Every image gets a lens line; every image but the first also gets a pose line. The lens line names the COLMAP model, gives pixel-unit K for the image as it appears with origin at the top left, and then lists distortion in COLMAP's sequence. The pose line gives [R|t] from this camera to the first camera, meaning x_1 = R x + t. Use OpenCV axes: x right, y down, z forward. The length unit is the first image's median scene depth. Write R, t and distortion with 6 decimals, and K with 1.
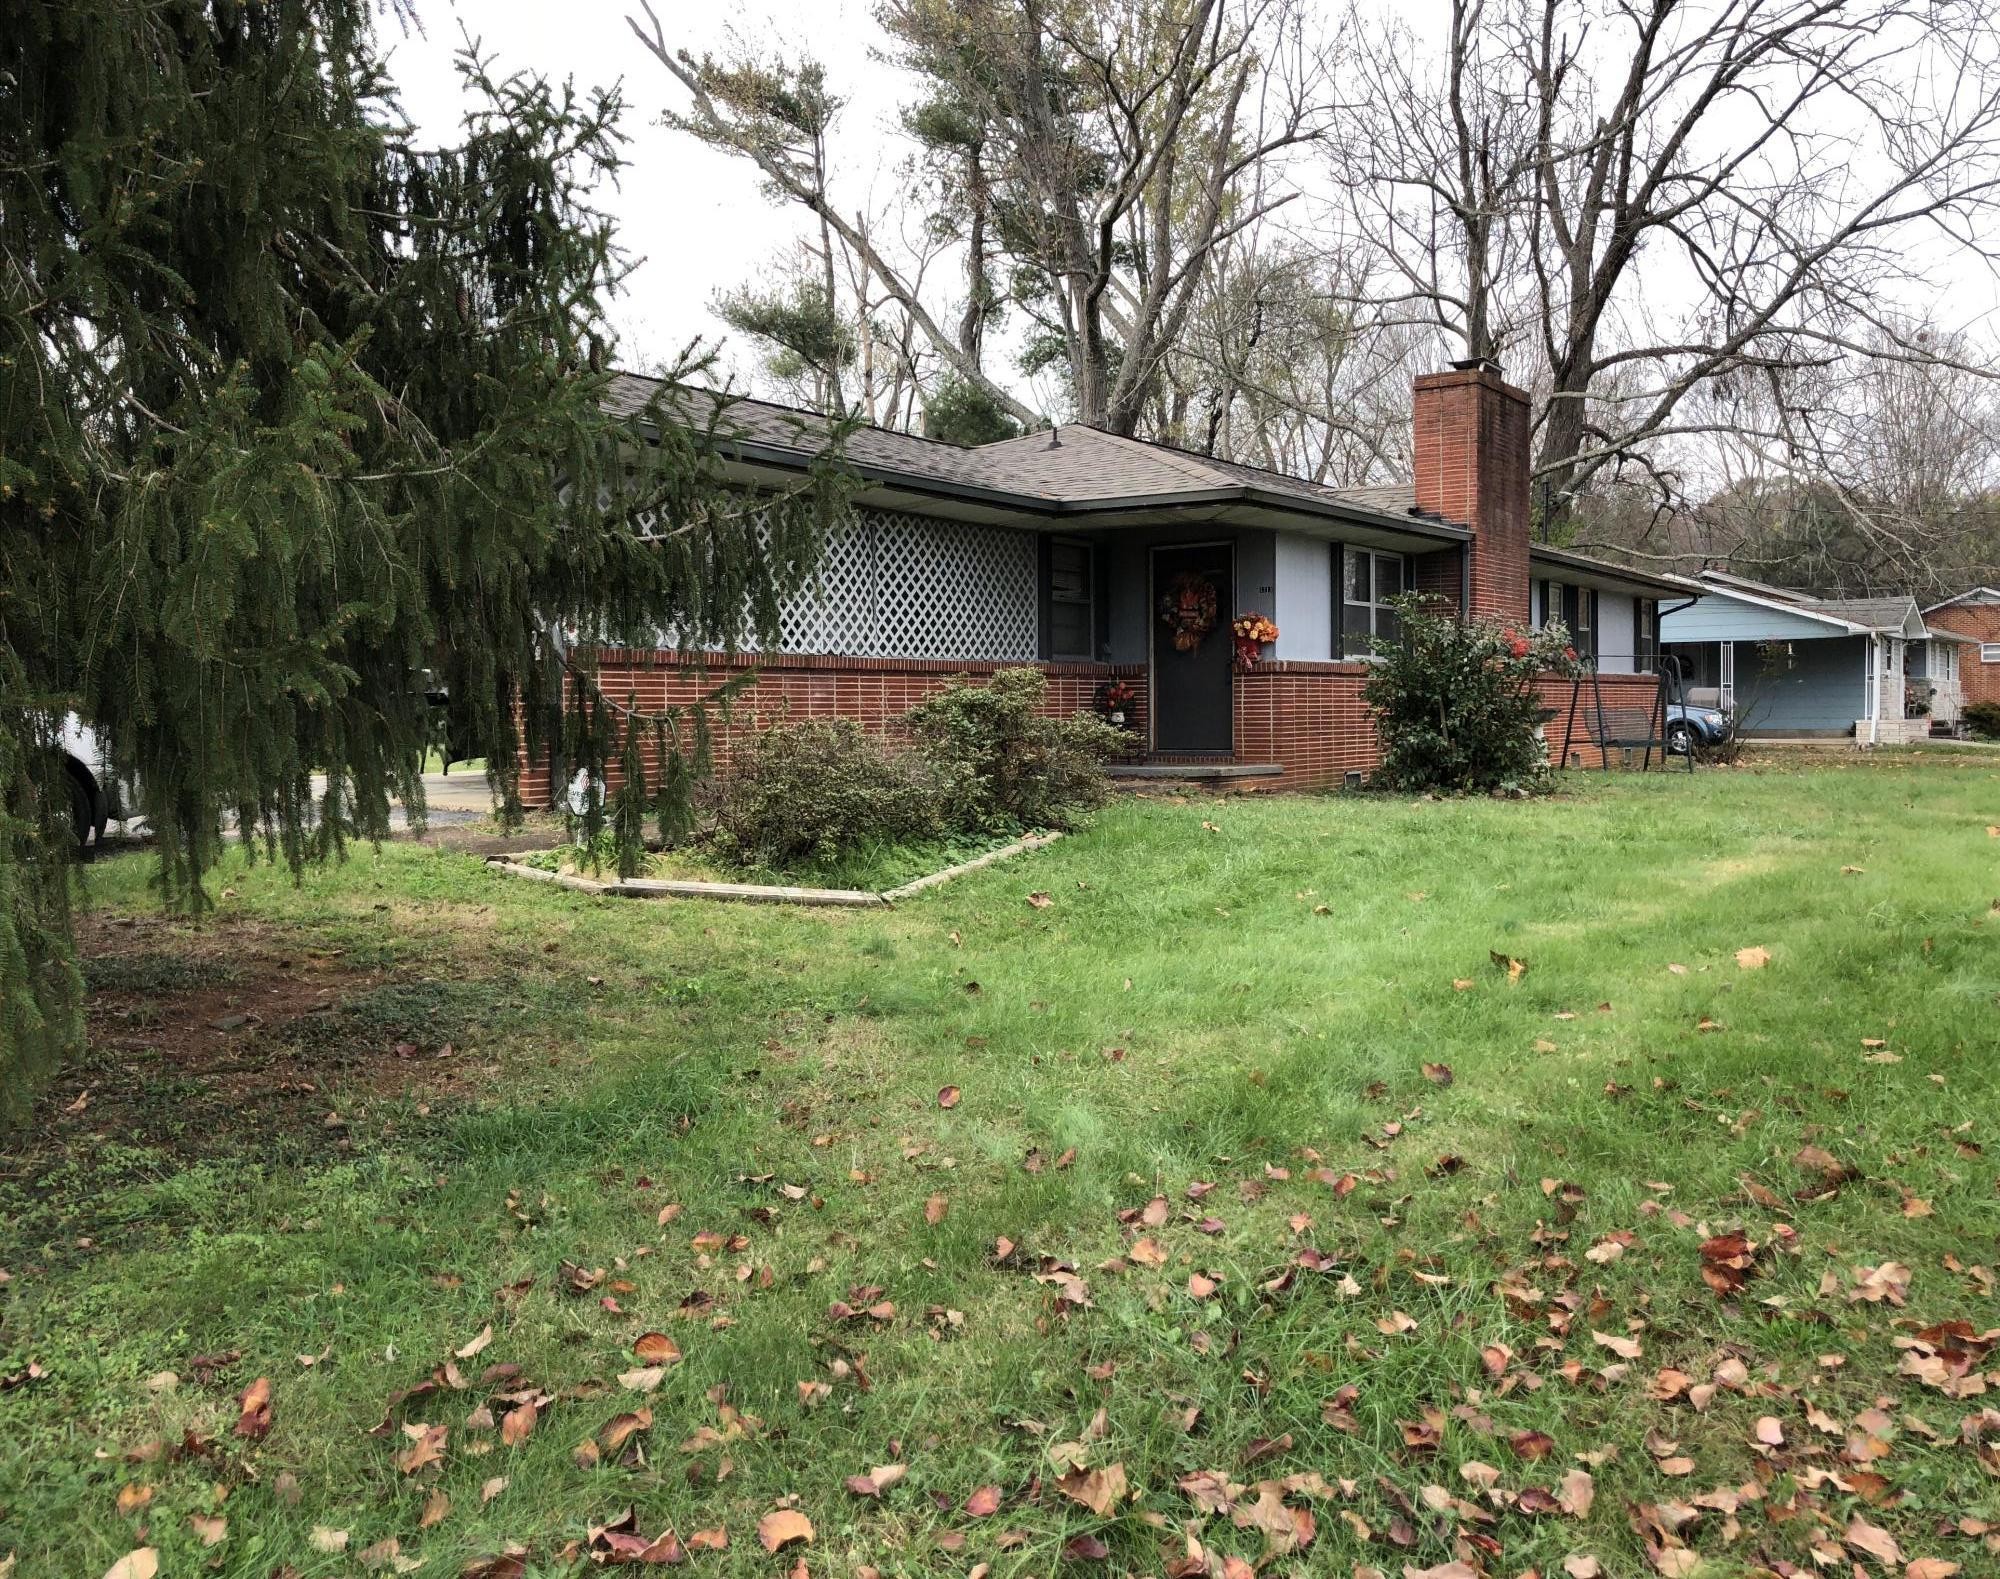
lens RADIAL K [[1764.9, 0, 1000.0], [0, 1764.9, 789.5], [0, 0, 1]] dist [0.015907, 0.001715]
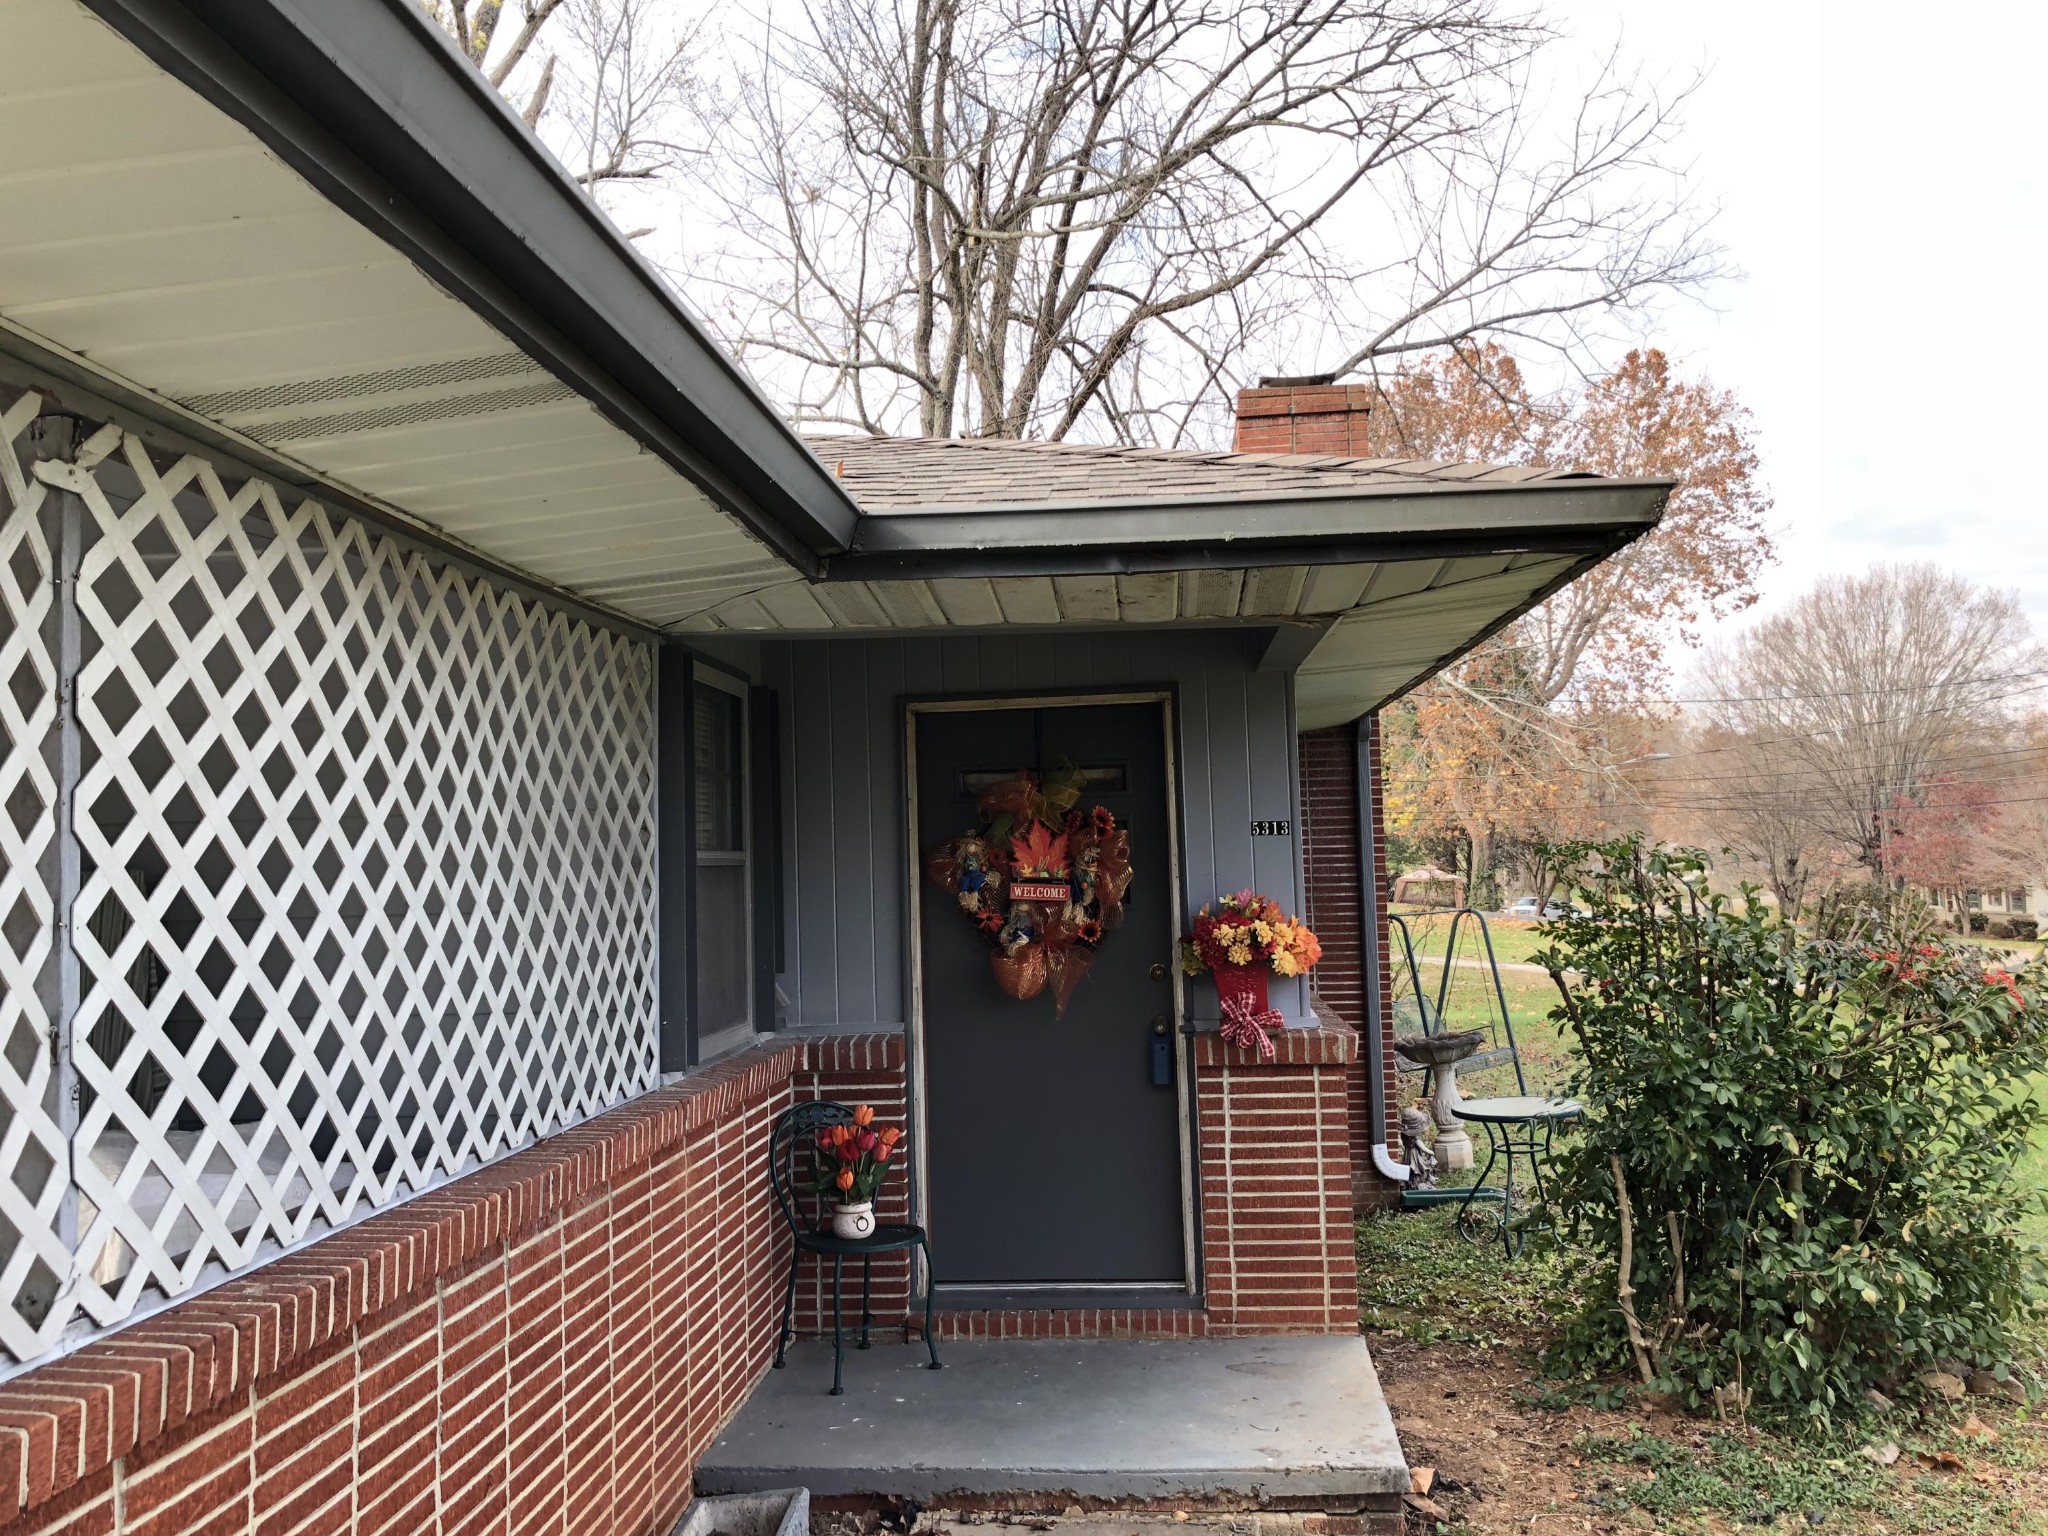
lens RADIAL K [[1667.9, 0, 1025.8], [0, 1667.9, 749.3], [0, 0, 1]] dist [0.081716, -0.125755]
pose [[0.870464, 0.018258, 0.491893, -0.060807], [0.041068, 0.993134, -0.109537, -0.091301], [-0.490515, 0.115549, 0.863738, 0.707810]]
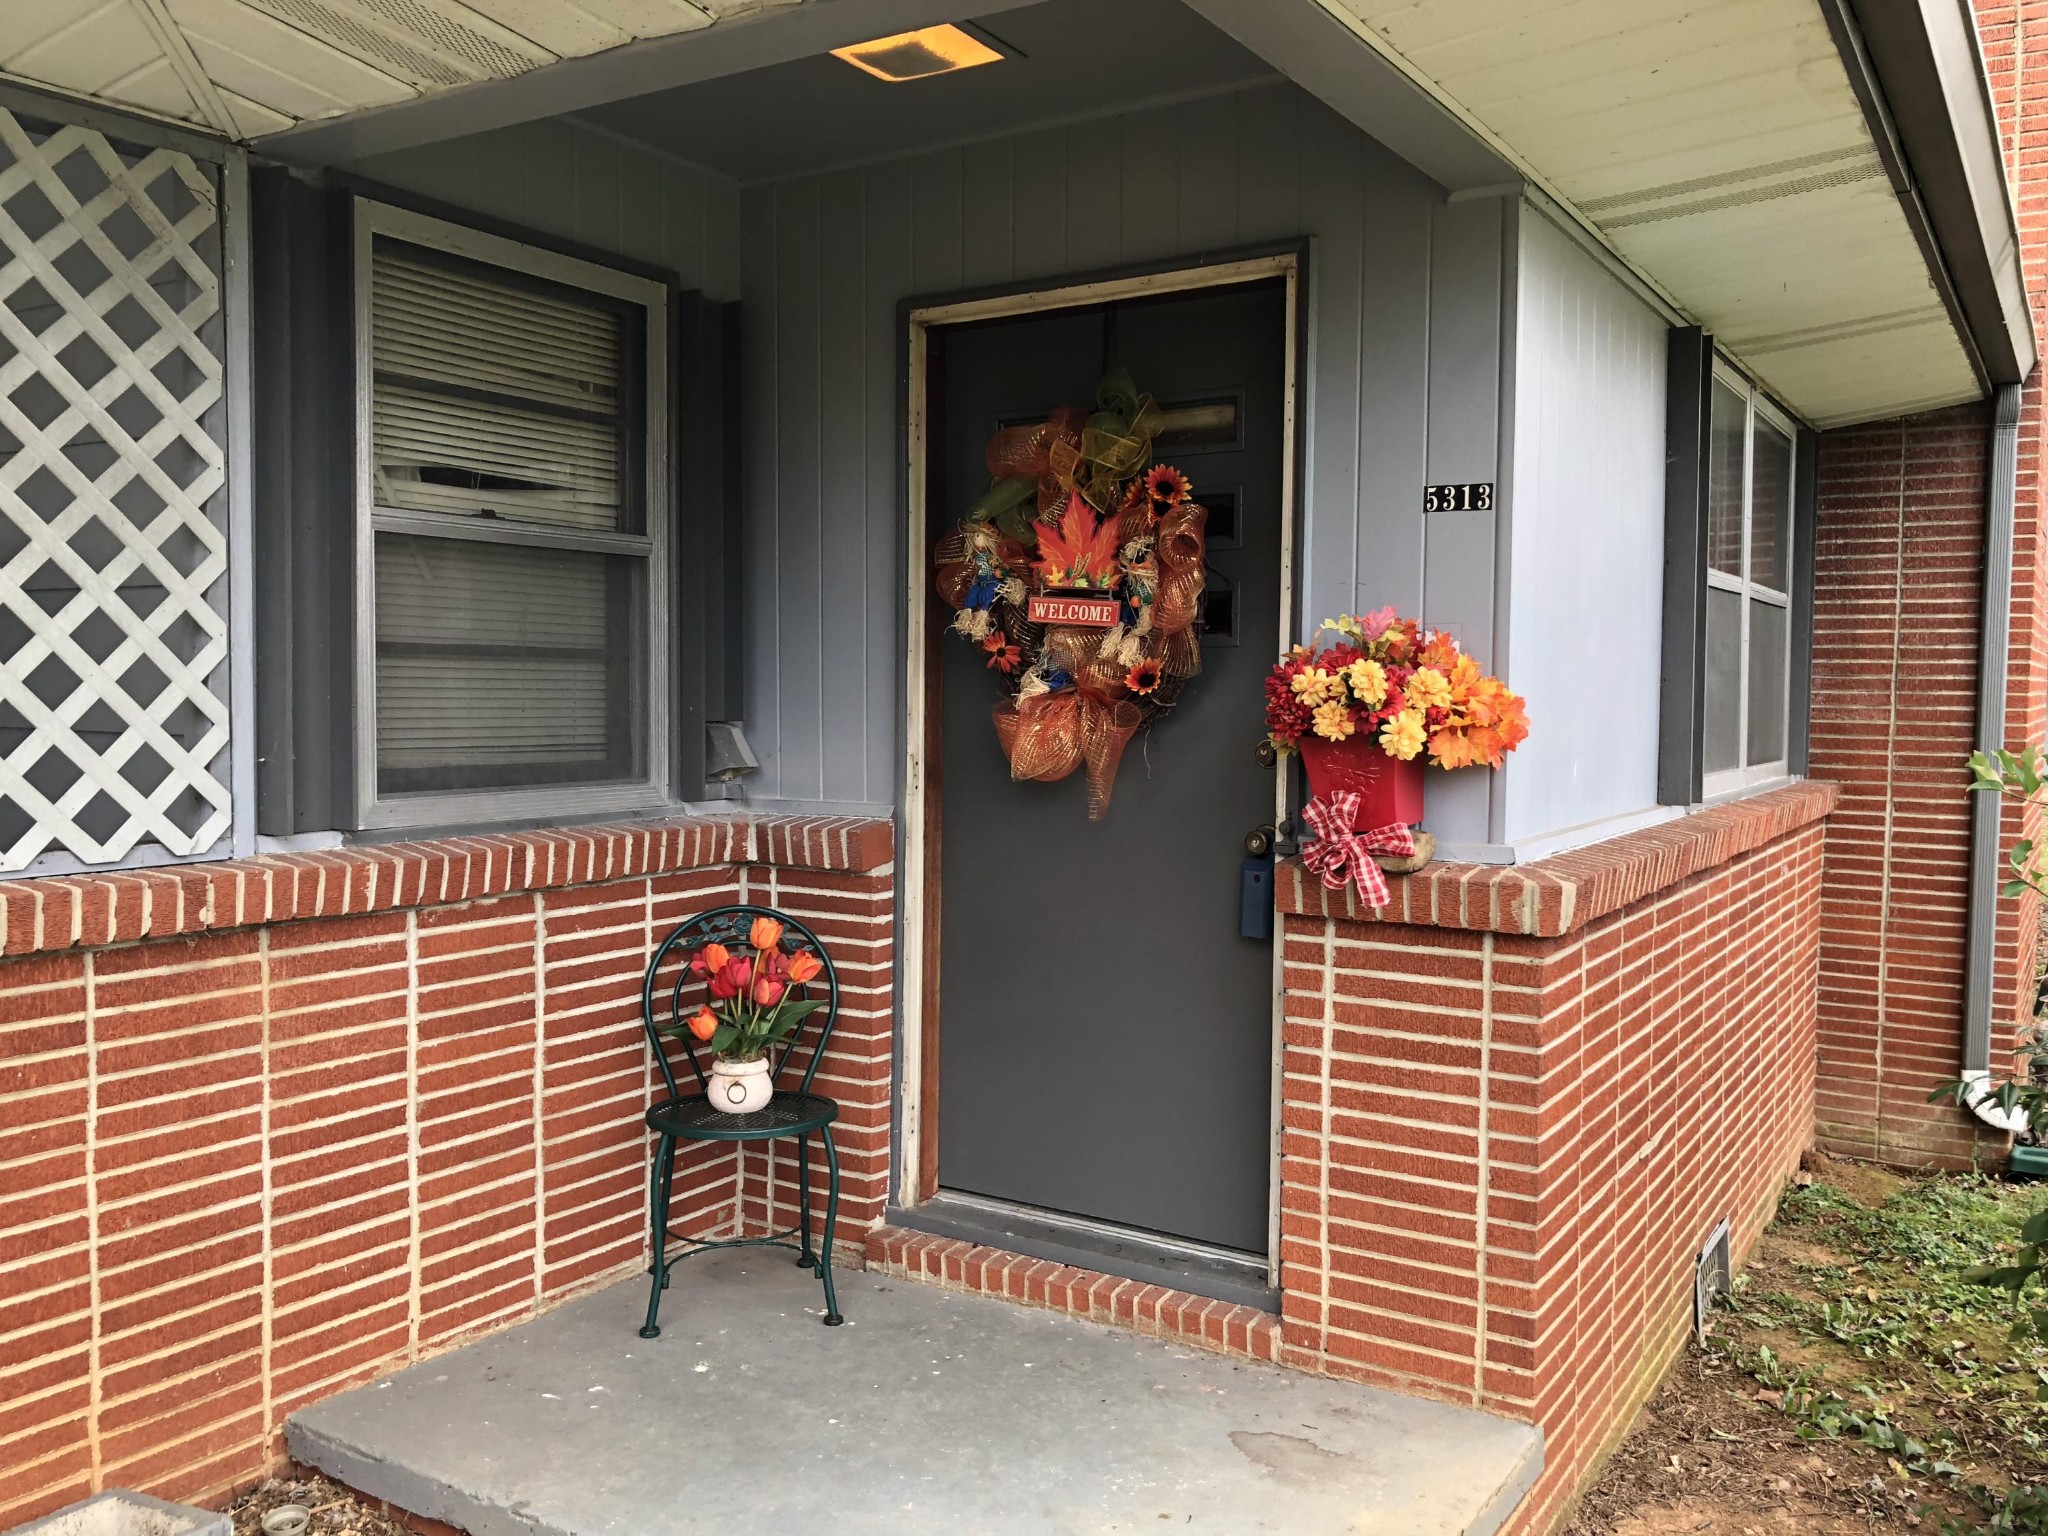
lens RADIAL K [[1667.9, 0, 1025.8], [0, 1667.9, 749.3], [0, 0, 1]] dist [0.081716, -0.125755]
pose [[0.998773, 0.019154, 0.045672, 0.092005], [-0.019089, 0.999816, -0.001858, -0.081880], [-0.045699, 0.000984, 0.998955, 0.793412]]
